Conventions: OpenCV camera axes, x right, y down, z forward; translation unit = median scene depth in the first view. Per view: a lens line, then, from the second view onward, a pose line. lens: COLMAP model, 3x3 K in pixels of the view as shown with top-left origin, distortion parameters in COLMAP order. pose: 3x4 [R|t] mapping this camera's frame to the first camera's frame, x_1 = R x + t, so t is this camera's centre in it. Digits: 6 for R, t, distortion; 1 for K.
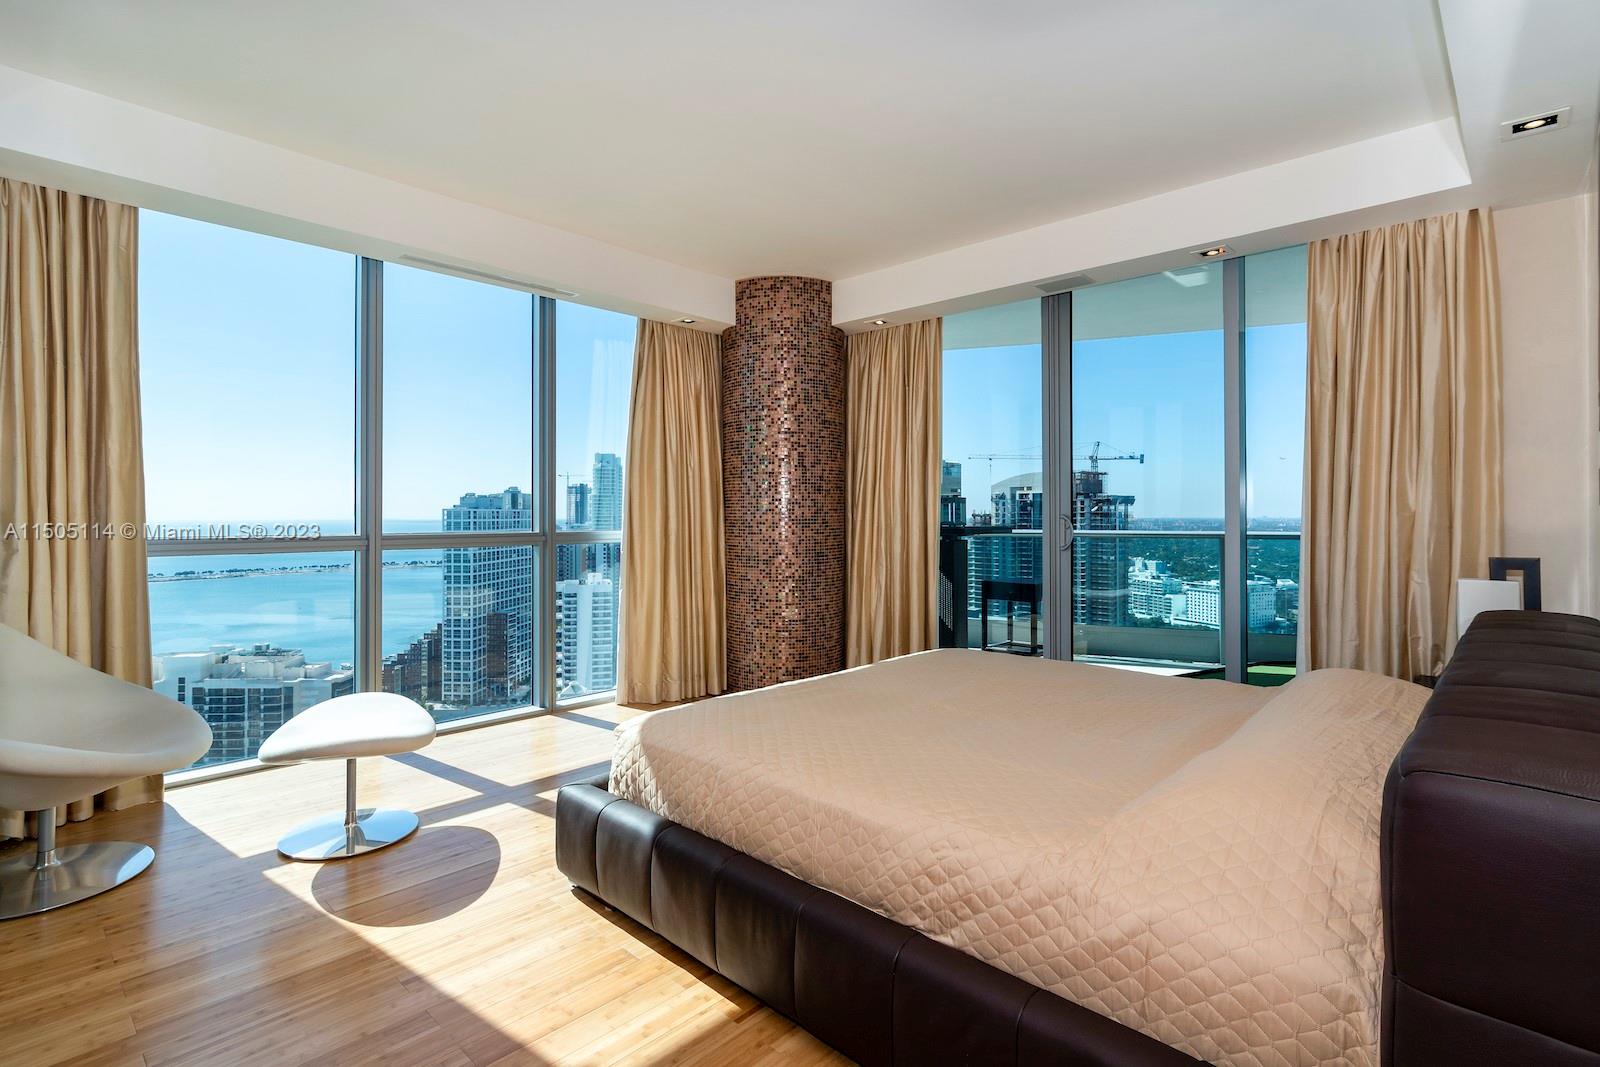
lens RADIAL K [[778.8, 0, 772.0], [0, 778.8, 512.4], [0, 0, 1]] dist [-0.001608, -0.000183]
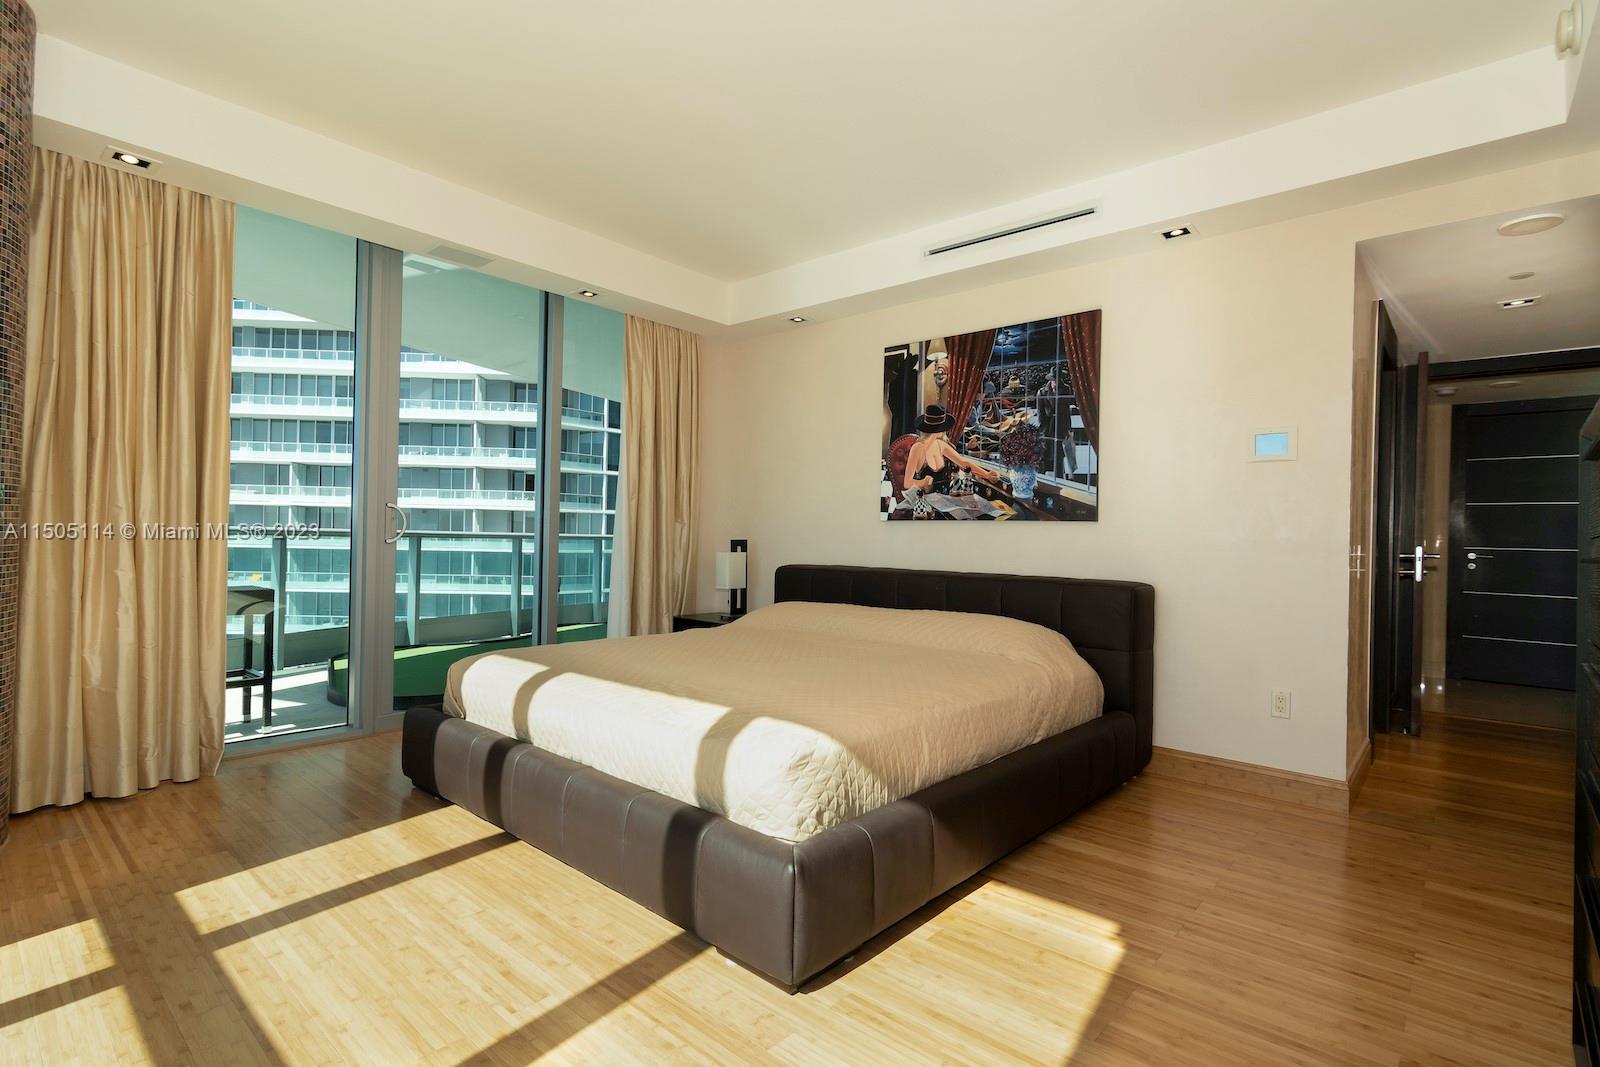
lens RADIAL K [[804.5, 0, 801.5], [0, 804.5, 513.1], [0, 0, 1]] dist [-0.000353, -0.000022]
pose [[-0.032430, 0.006559, 0.999452, -1.081720], [-0.001362, 0.999977, -0.006607, 0.039051], [-0.999473, -0.001576, -0.032420, 1.092761]]
